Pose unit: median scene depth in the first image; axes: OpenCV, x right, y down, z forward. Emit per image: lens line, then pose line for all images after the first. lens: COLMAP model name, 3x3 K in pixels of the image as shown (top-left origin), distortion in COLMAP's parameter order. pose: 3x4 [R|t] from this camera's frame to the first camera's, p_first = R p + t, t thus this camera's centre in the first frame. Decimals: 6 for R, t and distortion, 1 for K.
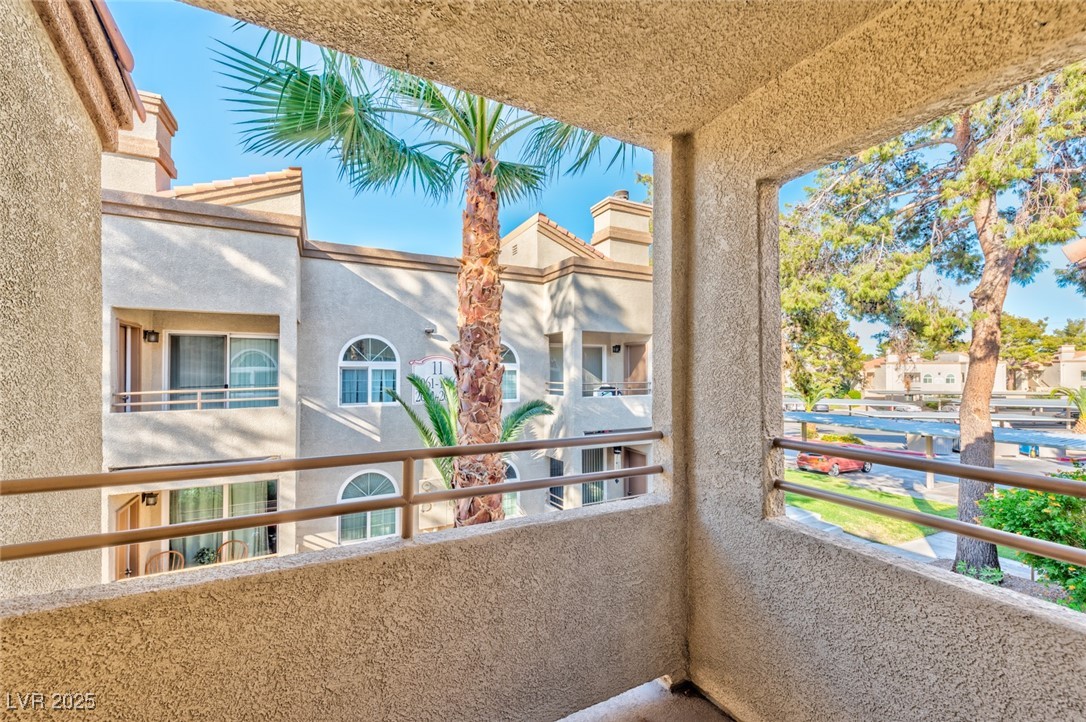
lens RADIAL K [[437.9, 0, 543.3], [0, 437.9, 365.0], [0, 0, 1]] dist [0.000328, 0.000020]
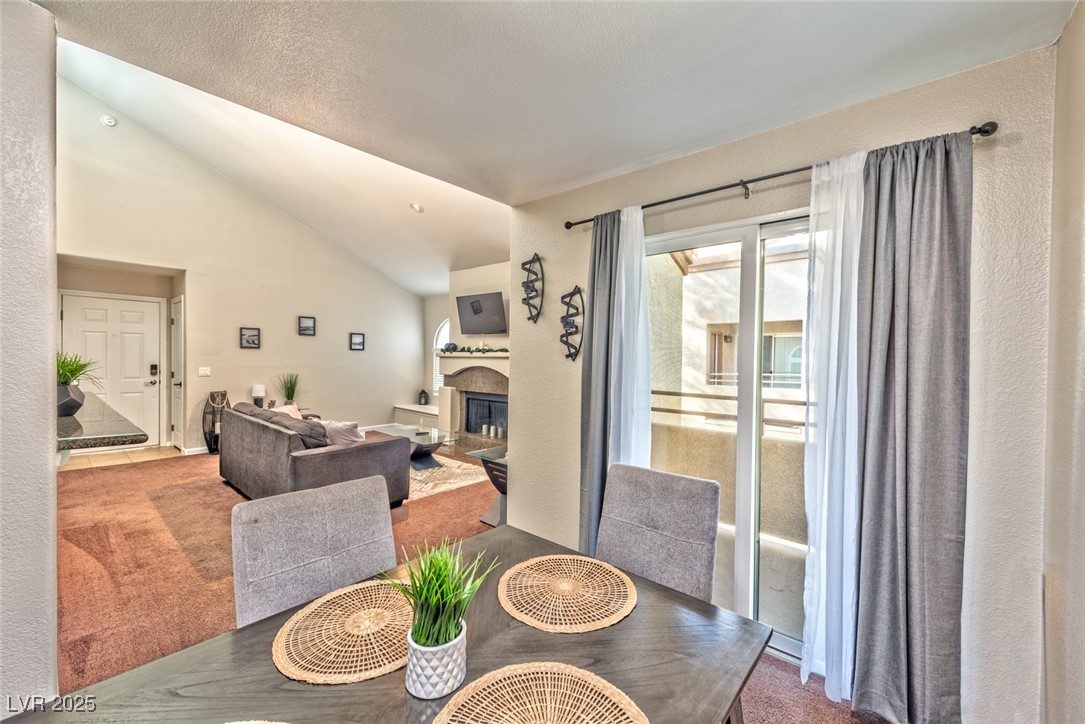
lens RADIAL K [[432.8, 0, 542.8], [0, 432.8, 362.1], [0, 0, 1]] dist [-0.000231, -0.000026]
pose [[0.373931, 0.019368, -0.927254, 0.325212], [-0.003152, 0.999803, 0.019613, -0.010447], [0.927451, -0.004411, 0.373918, -0.223557]]
